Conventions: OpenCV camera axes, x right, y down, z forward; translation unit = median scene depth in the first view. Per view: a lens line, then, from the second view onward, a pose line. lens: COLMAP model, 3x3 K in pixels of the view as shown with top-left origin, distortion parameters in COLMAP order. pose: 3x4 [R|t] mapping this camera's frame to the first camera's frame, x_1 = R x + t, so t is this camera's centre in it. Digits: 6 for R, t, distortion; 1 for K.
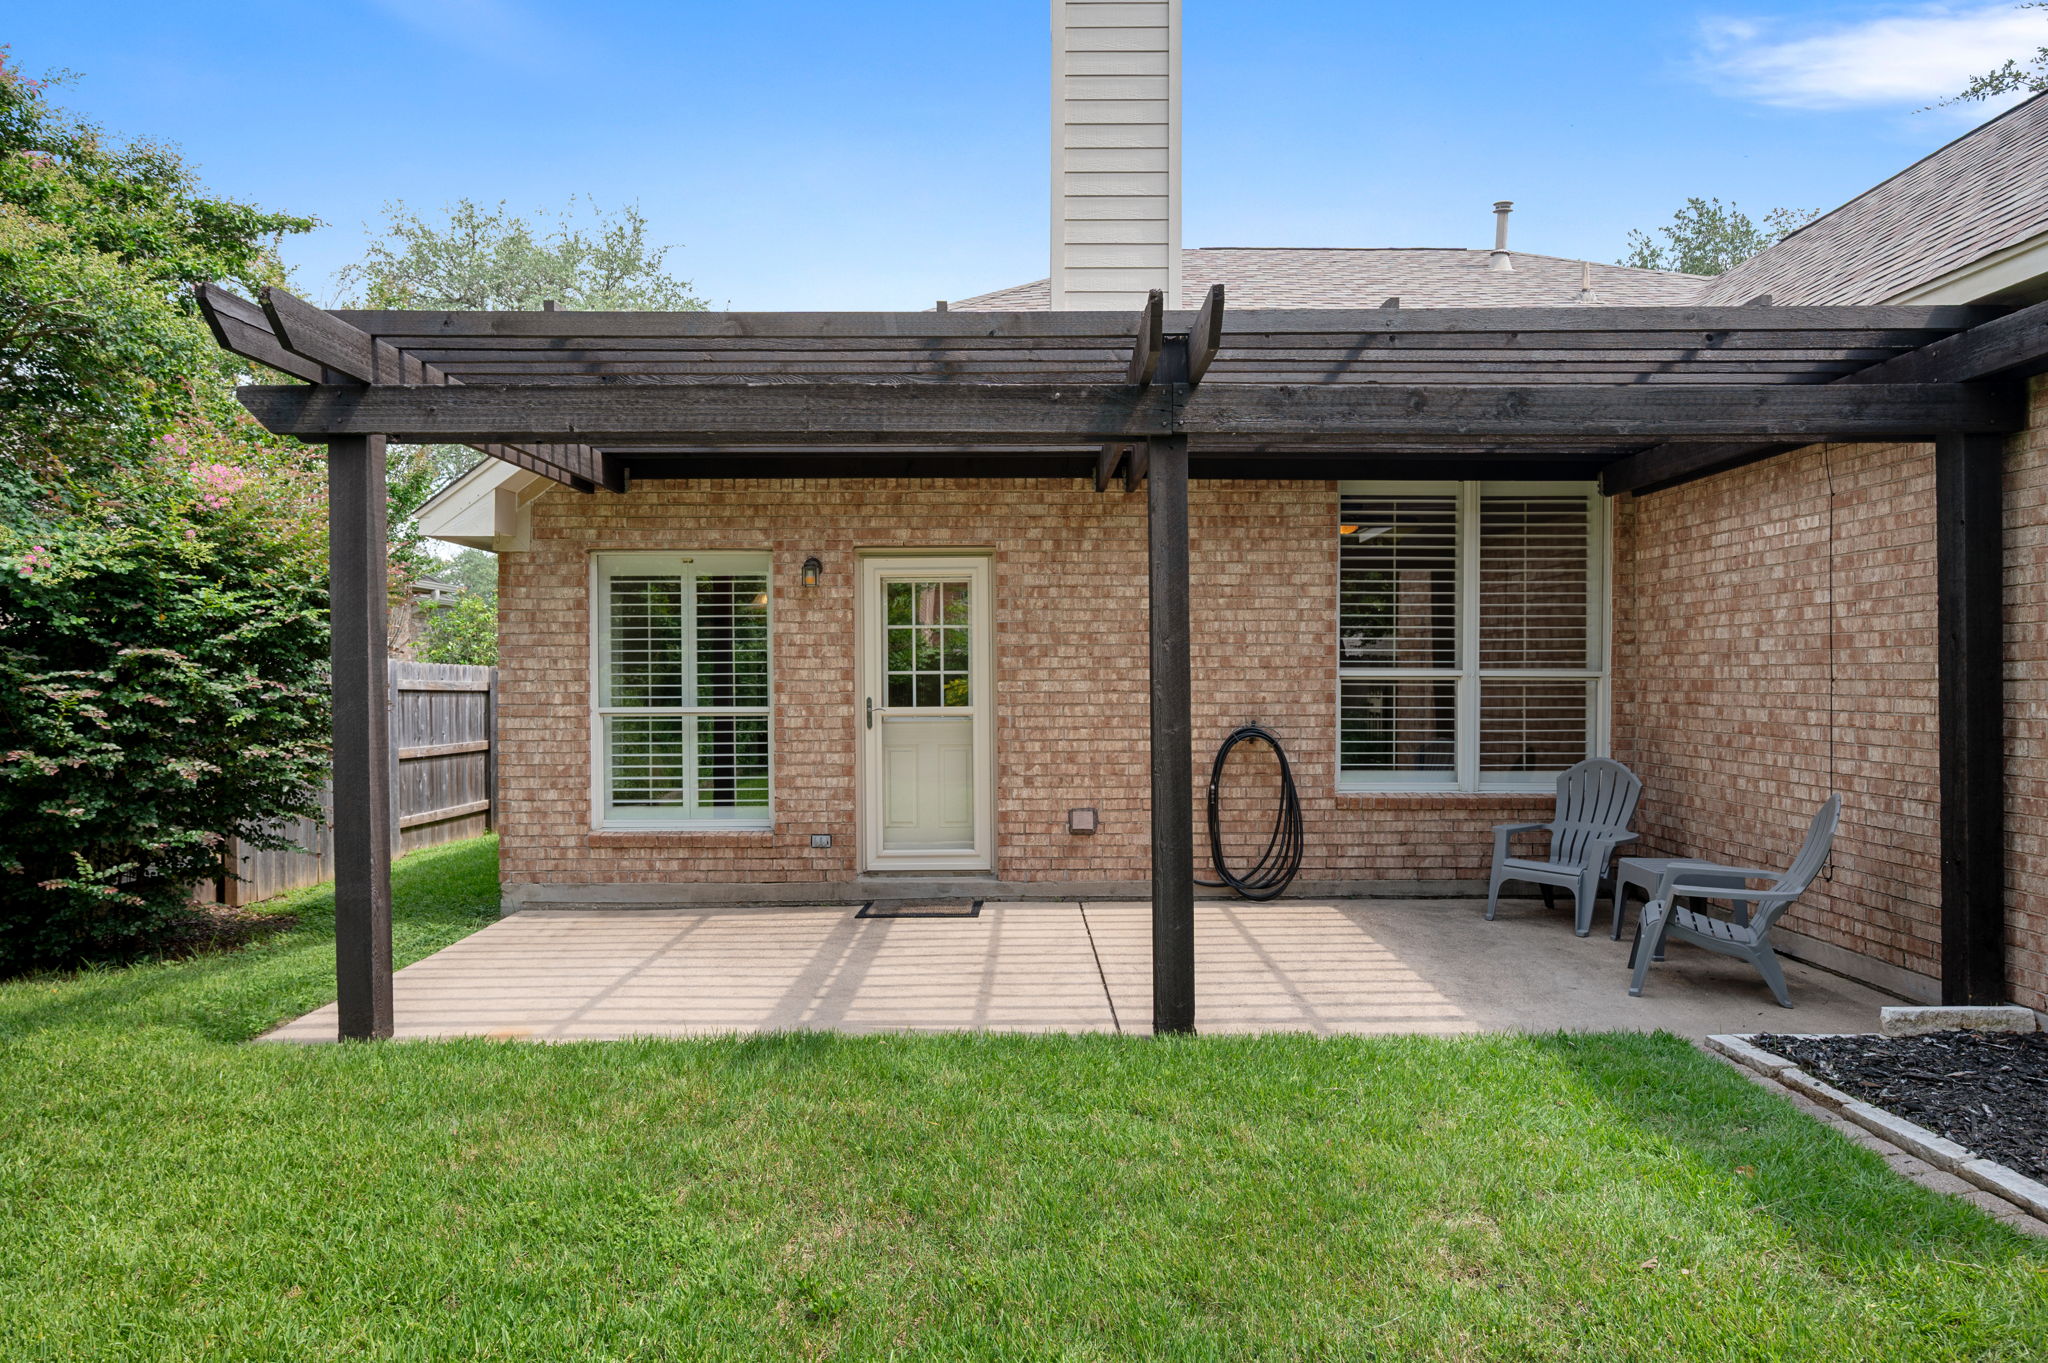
lens RADIAL K [[1233.2, 0, 1024.0], [0, 1233.2, 681.5], [0, 0, 1]] dist [0.000512, 0.000952]
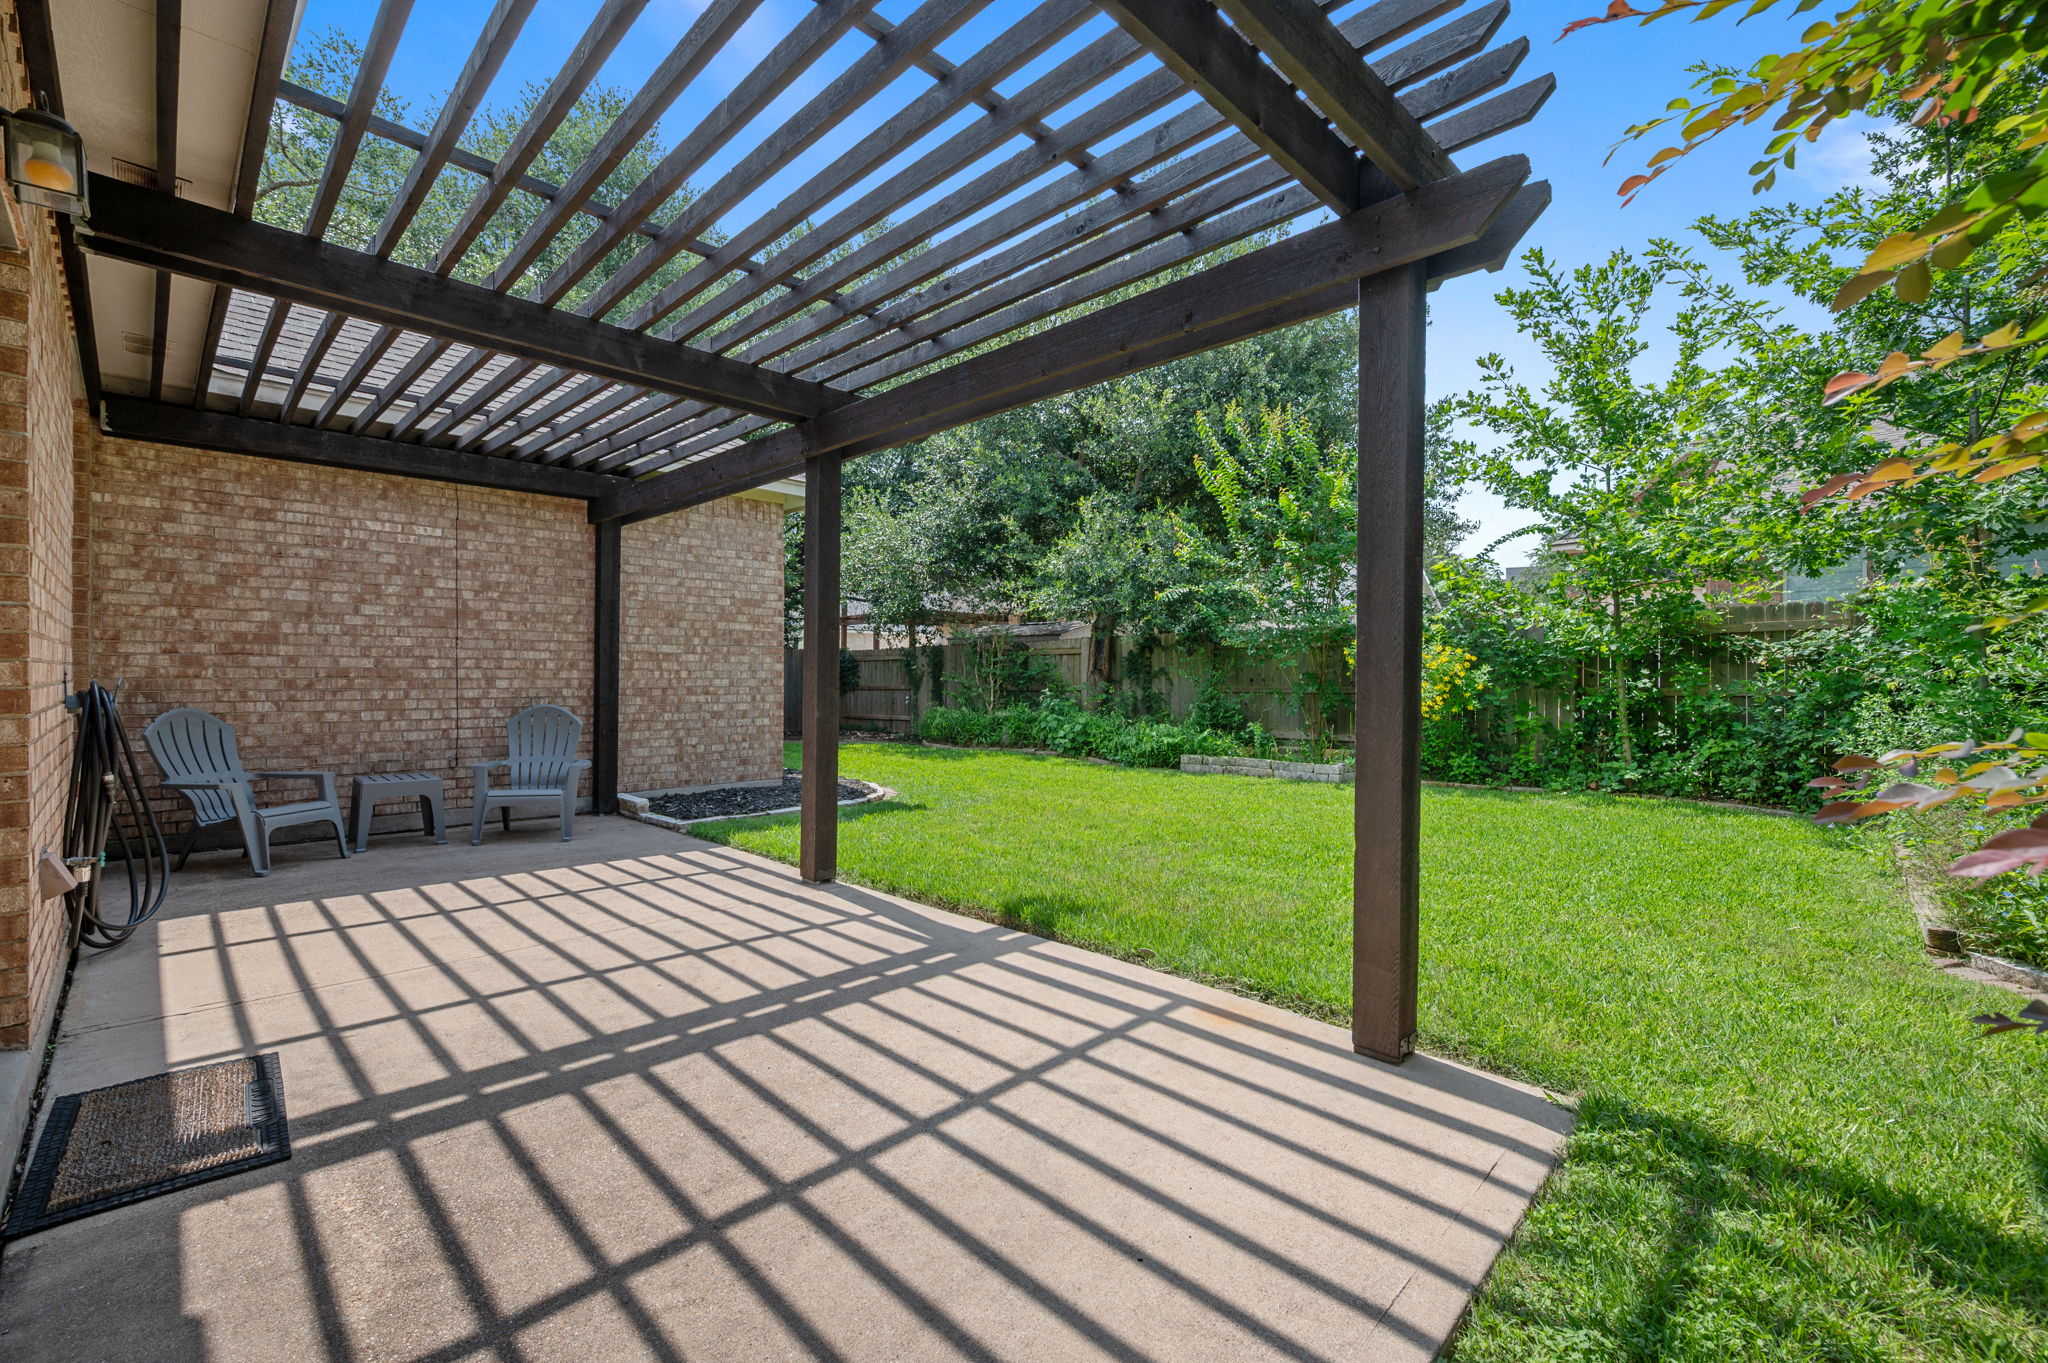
lens RADIAL K [[821.9, 0, 1023.3], [0, 821.9, 674.8], [0, 0, 1]] dist [-0.000469, 0.000004]
pose [[-0.702976, 0.003600, 0.711205, -0.443547], [0.003869, 0.999992, -0.001237, 0.037030], [-0.711203, 0.001882, -0.702984, 0.931532]]
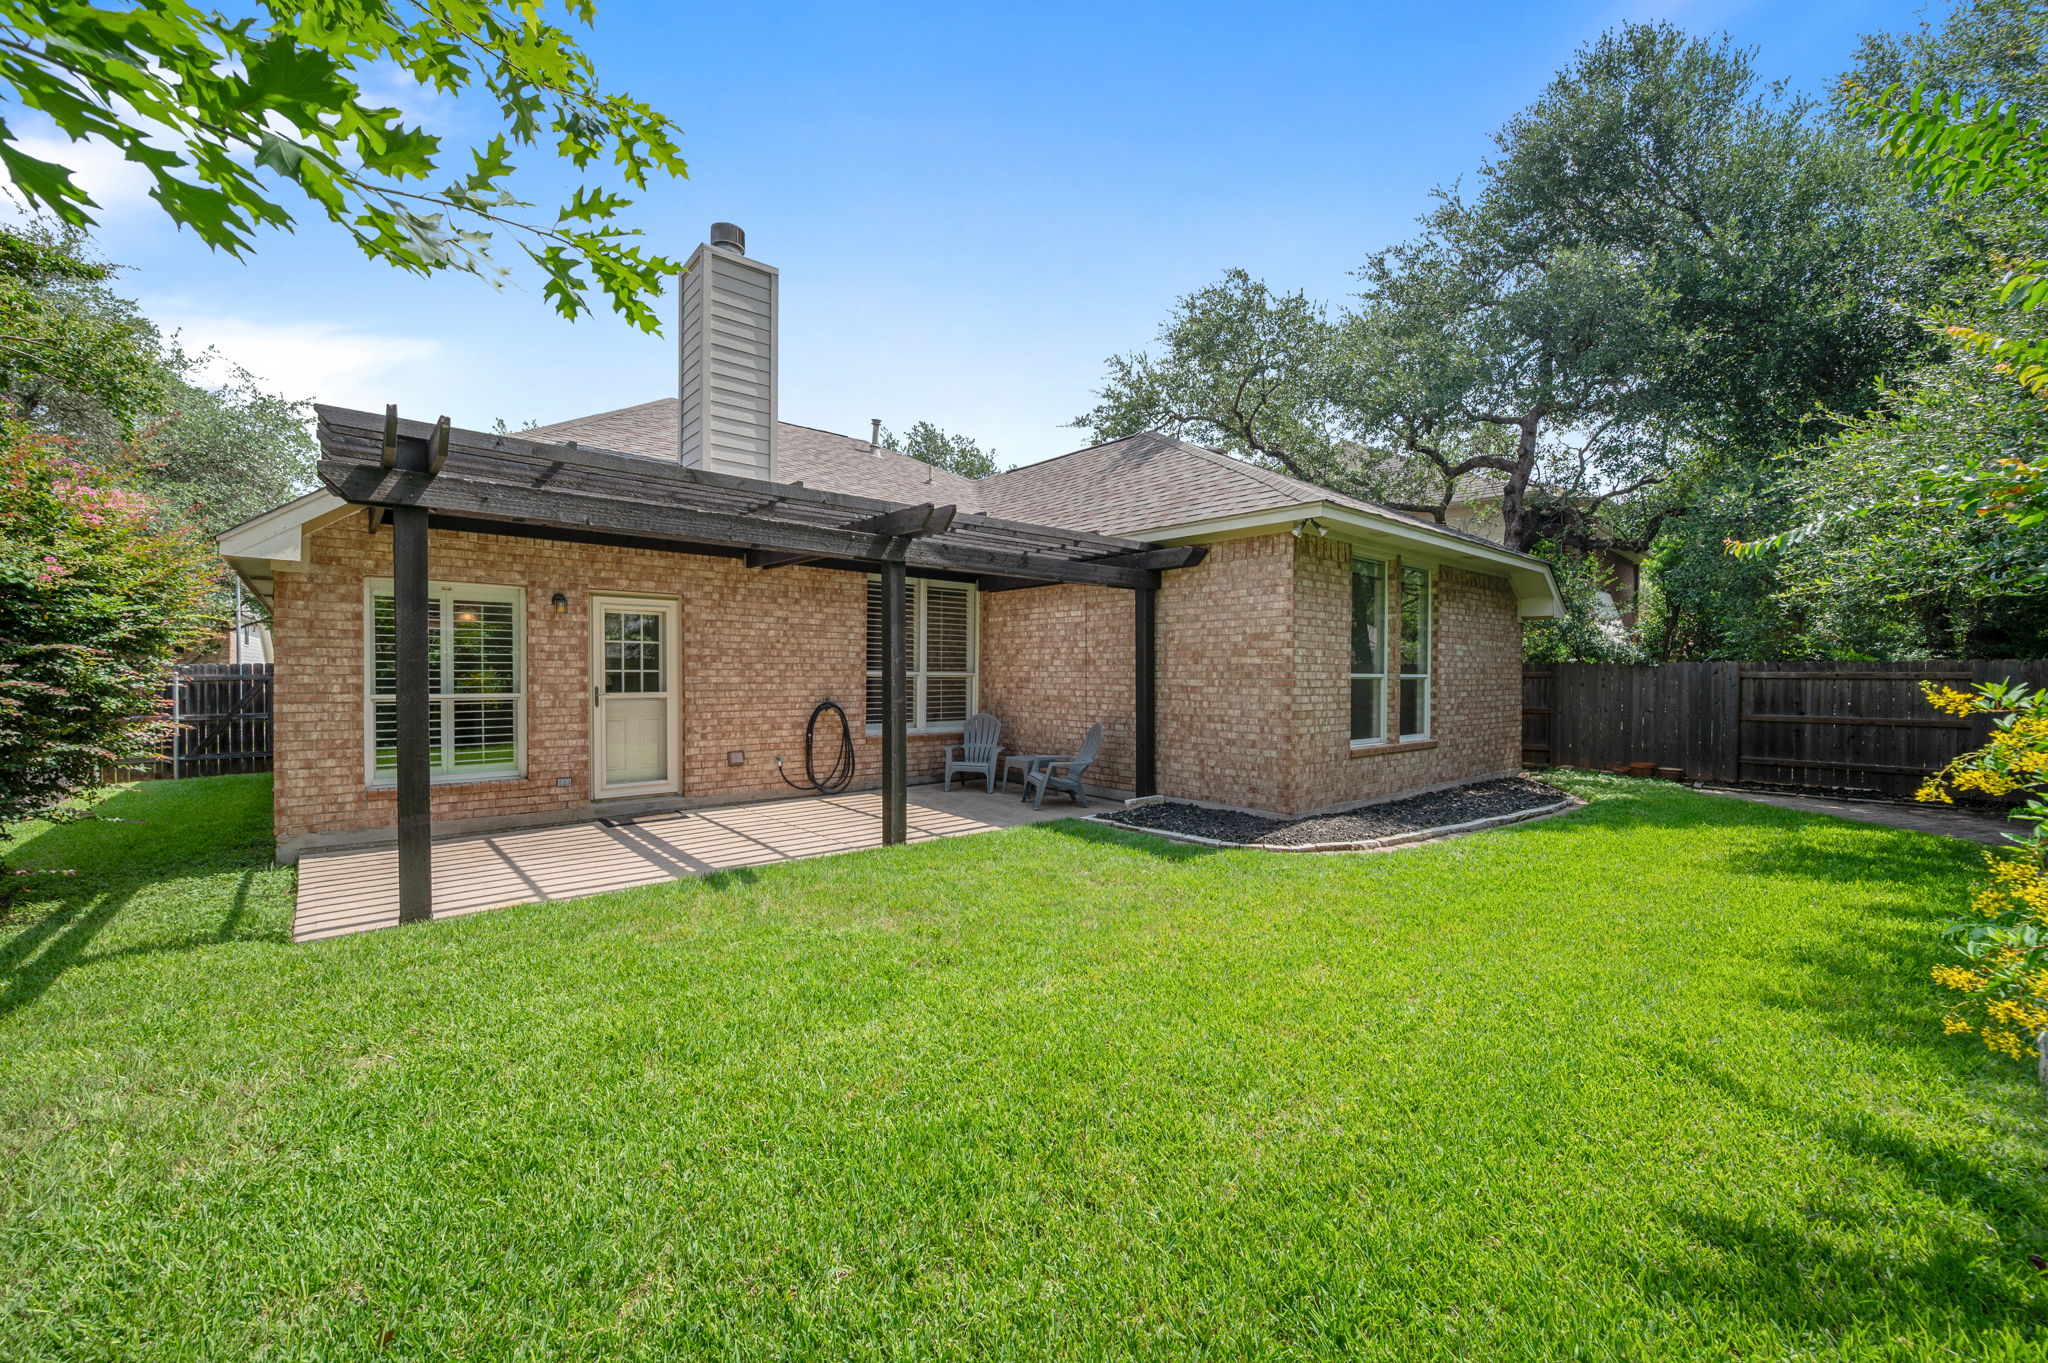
lens RADIAL K [[821.9, 0, 1023.3], [0, 821.9, 674.8], [0, 0, 1]] dist [-0.000469, 0.000004]
pose [[0.756216, 0.005814, 0.654296, -0.397704], [-0.004405, 0.999983, -0.003795, -0.000343], [-0.654307, -0.000013, 0.756229, -0.126592]]
